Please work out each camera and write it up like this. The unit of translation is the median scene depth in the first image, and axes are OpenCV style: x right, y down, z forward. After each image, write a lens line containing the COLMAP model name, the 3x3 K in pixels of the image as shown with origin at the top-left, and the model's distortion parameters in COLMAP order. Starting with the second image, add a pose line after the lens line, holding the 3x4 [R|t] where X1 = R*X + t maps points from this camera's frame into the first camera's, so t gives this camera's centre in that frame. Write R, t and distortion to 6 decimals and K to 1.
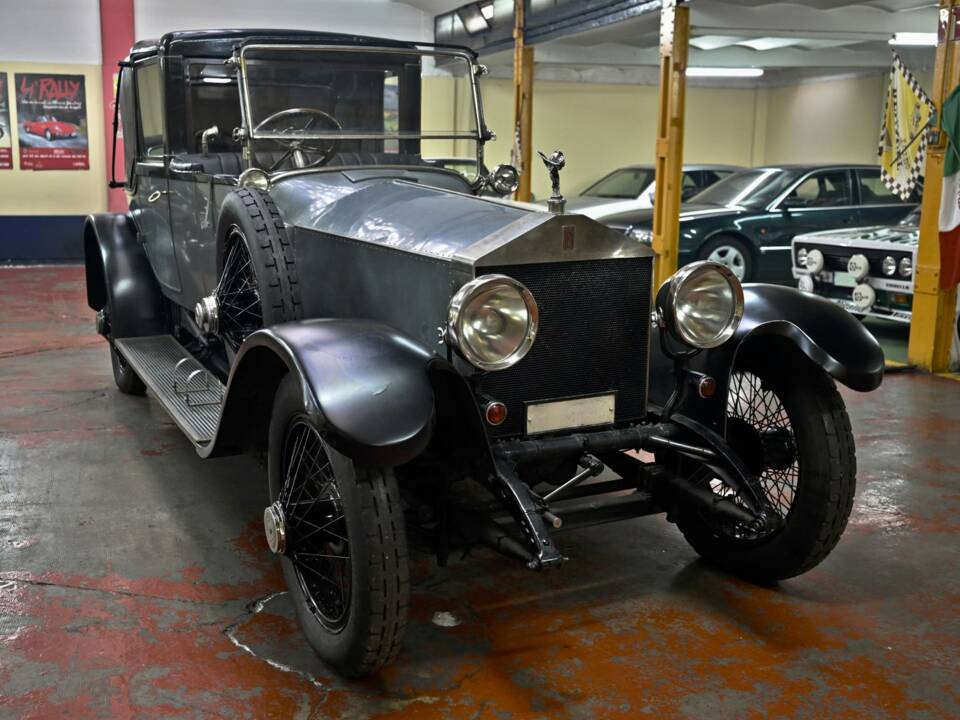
lens RADIAL K [[1043.4, 0, 396.5], [0, 1043.4, 361.8], [0, 0, 1]] dist [0.004525, 0.003440]
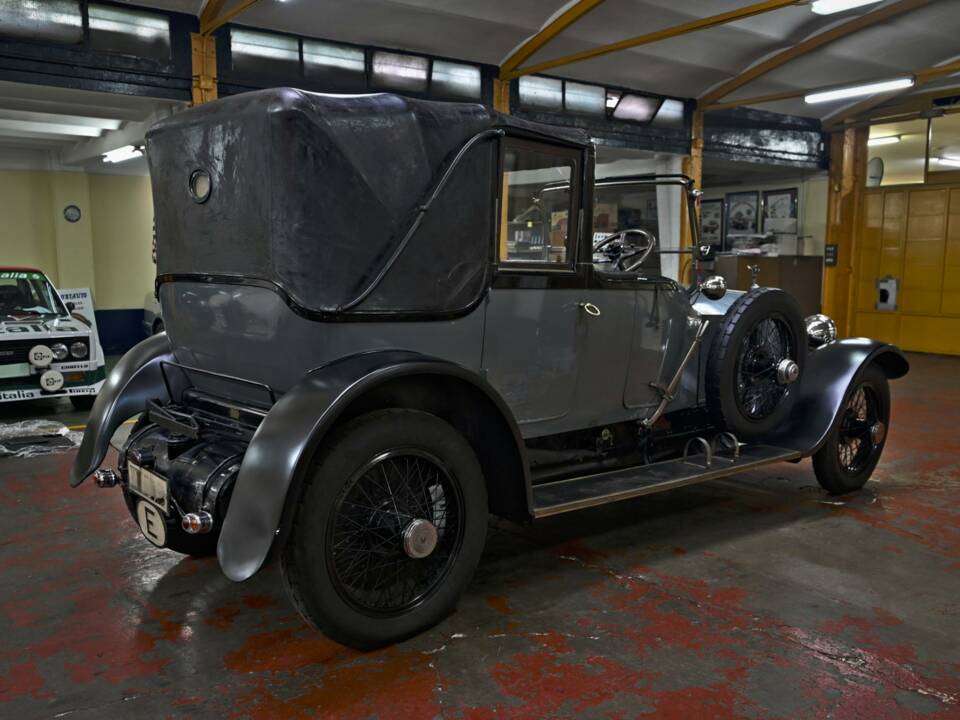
lens RADIAL K [[870.7, 0, 471.4], [0, 870.7, 391.6], [0, 0, 1]] dist [-0.000637, -0.003604]
pose [[-0.319786, -0.140834, 0.936964, -0.699009], [0.167209, 0.964983, 0.202114, -0.200336], [-0.932619, 0.221302, -0.285040, 1.026873]]
